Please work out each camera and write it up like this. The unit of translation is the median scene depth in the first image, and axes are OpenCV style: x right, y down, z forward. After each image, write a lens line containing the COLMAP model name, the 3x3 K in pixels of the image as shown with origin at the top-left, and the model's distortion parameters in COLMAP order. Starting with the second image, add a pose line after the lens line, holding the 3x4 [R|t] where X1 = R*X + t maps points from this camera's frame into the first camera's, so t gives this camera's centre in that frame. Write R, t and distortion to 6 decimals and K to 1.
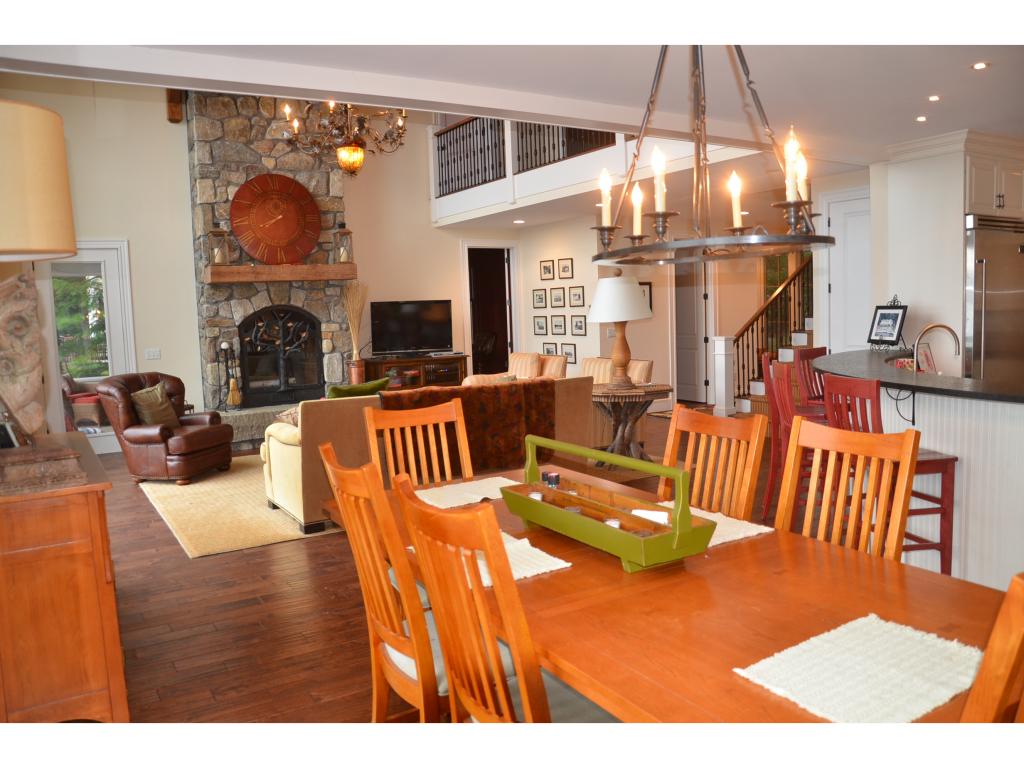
lens RADIAL K [[802.5, 0, 512.0], [0, 802.5, 384.0], [0, 0, 1]] dist [-0.161146, 0.149145]
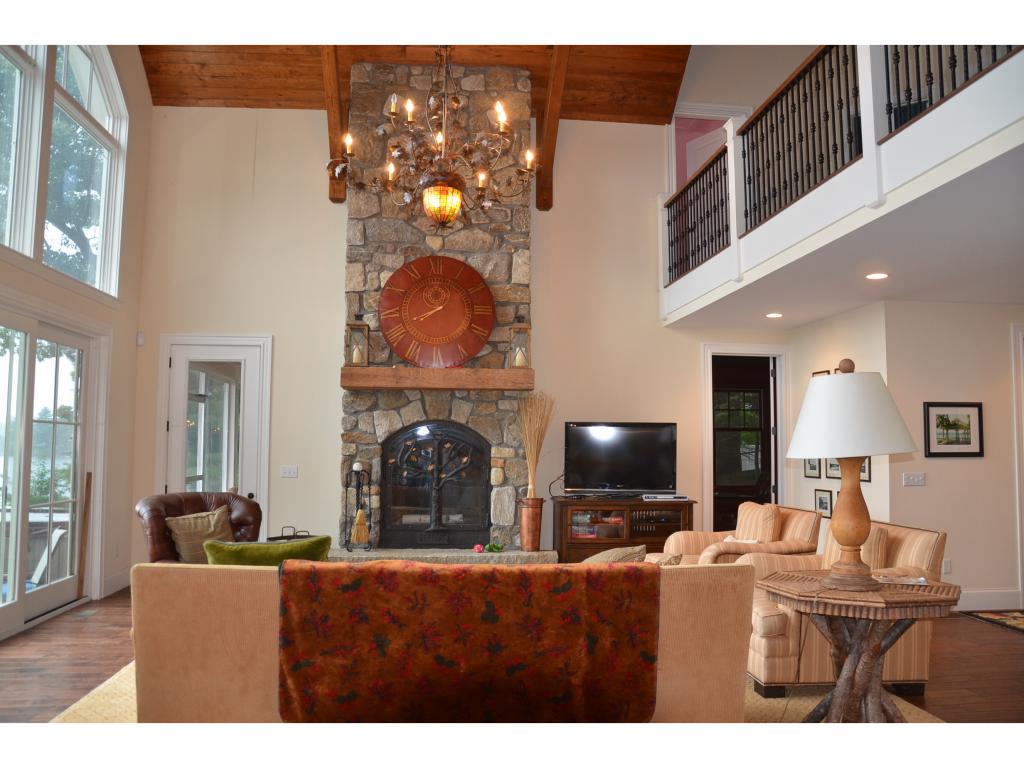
lens RADIAL K [[802.5, 0, 512.0], [0, 802.5, 384.0], [0, 0, 1]] dist [-0.161146, 0.149145]
pose [[0.899959, 0.008476, -0.435892, 0.119089], [-0.080347, 0.985910, -0.146716, -0.024703], [0.428507, 0.167061, 0.887960, 0.325577]]
